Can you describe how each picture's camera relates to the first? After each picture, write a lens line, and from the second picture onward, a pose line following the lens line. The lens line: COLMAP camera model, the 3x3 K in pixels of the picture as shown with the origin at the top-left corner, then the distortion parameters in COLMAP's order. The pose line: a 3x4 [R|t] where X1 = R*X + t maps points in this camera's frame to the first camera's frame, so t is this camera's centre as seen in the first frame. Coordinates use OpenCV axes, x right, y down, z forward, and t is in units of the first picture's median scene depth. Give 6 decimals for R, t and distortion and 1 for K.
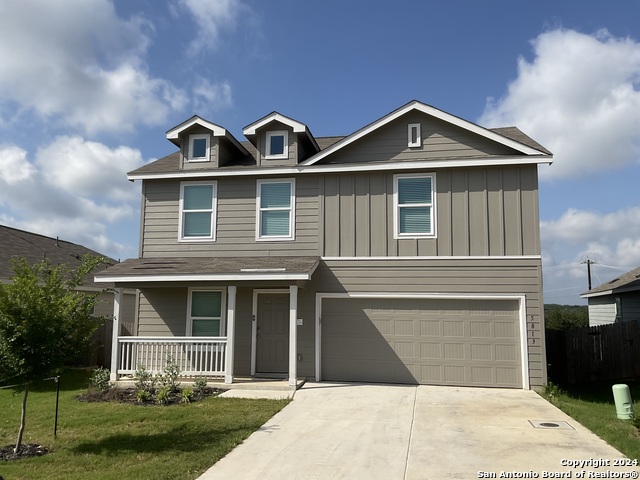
lens RADIAL K [[527.6, 0, 319.0], [0, 527.6, 239.0], [0, 0, 1]] dist [0.058451, -0.103395]
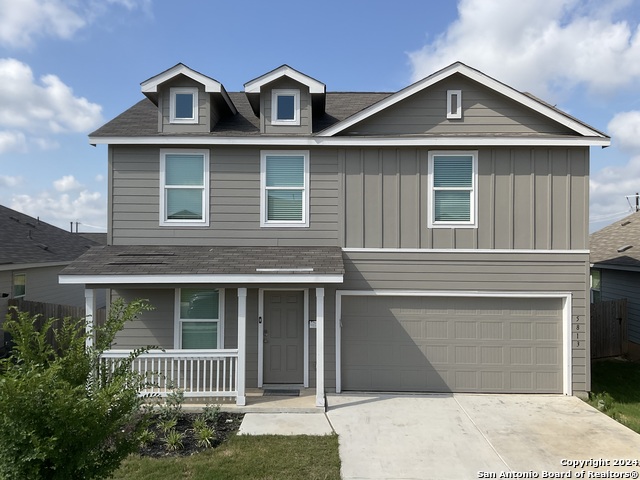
lens RADIAL K [[527.6, 0, 320.7], [0, 527.6, 242.5], [0, 0, 1]] dist [0.058451, -0.103395]
pose [[0.984152, 0.000092, 0.177326, -0.182392], [-0.021383, 0.992764, 0.118161, -0.074575], [-0.176032, -0.120080, 0.977033, 0.189006]]
